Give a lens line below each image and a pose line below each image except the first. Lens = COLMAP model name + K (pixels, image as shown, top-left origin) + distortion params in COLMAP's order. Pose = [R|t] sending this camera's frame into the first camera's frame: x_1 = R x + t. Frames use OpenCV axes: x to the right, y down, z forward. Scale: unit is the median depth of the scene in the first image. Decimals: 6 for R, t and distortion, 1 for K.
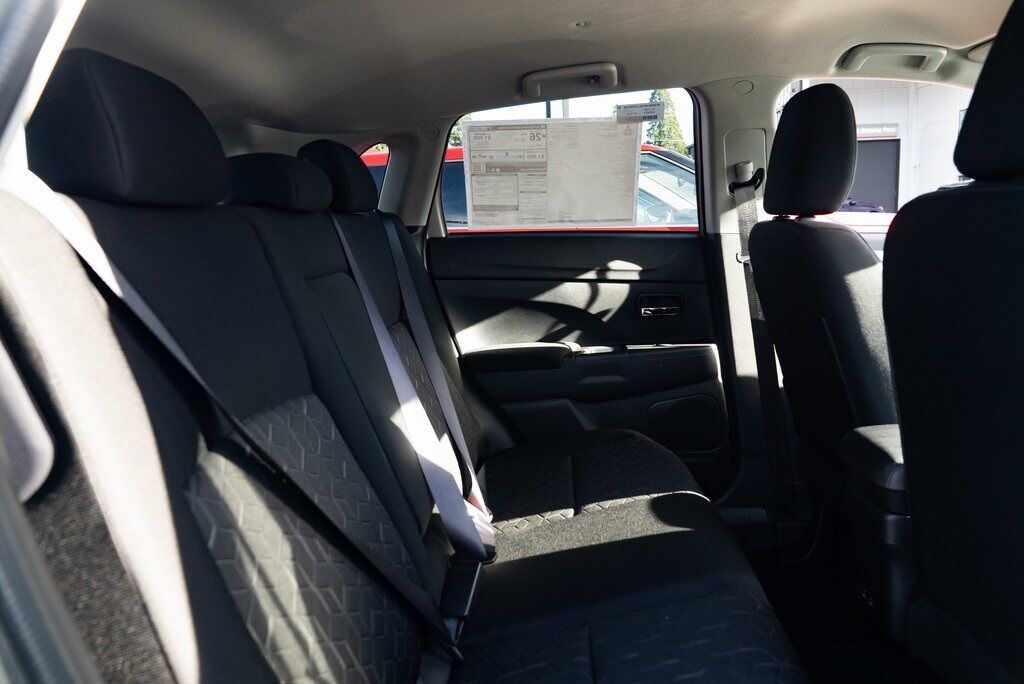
lens RADIAL K [[701.3, 0, 517.0], [0, 701.3, 340.9], [0, 0, 1]] dist [-0.018830, 0.013082]
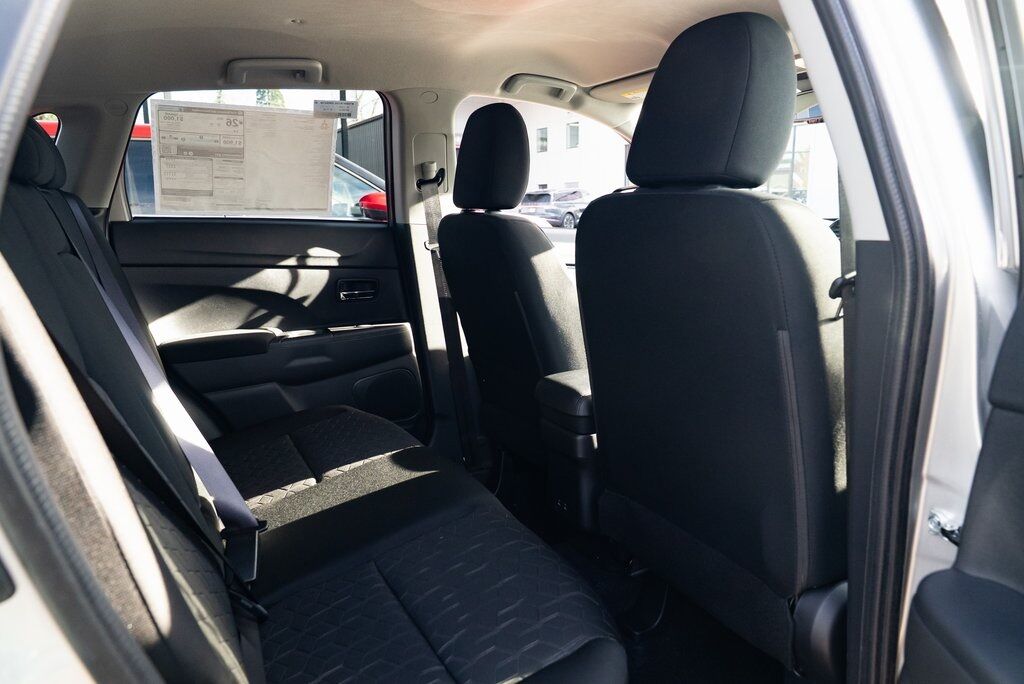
lens RADIAL K [[701.3, 0, 509.0], [0, 701.3, 344.8], [0, 0, 1]] dist [-0.018830, 0.013082]
pose [[0.867209, -0.058949, 0.494442, -0.143396], [0.053270, 0.998252, 0.025584, 0.020828], [-0.495086, 0.004152, 0.868834, -0.061148]]
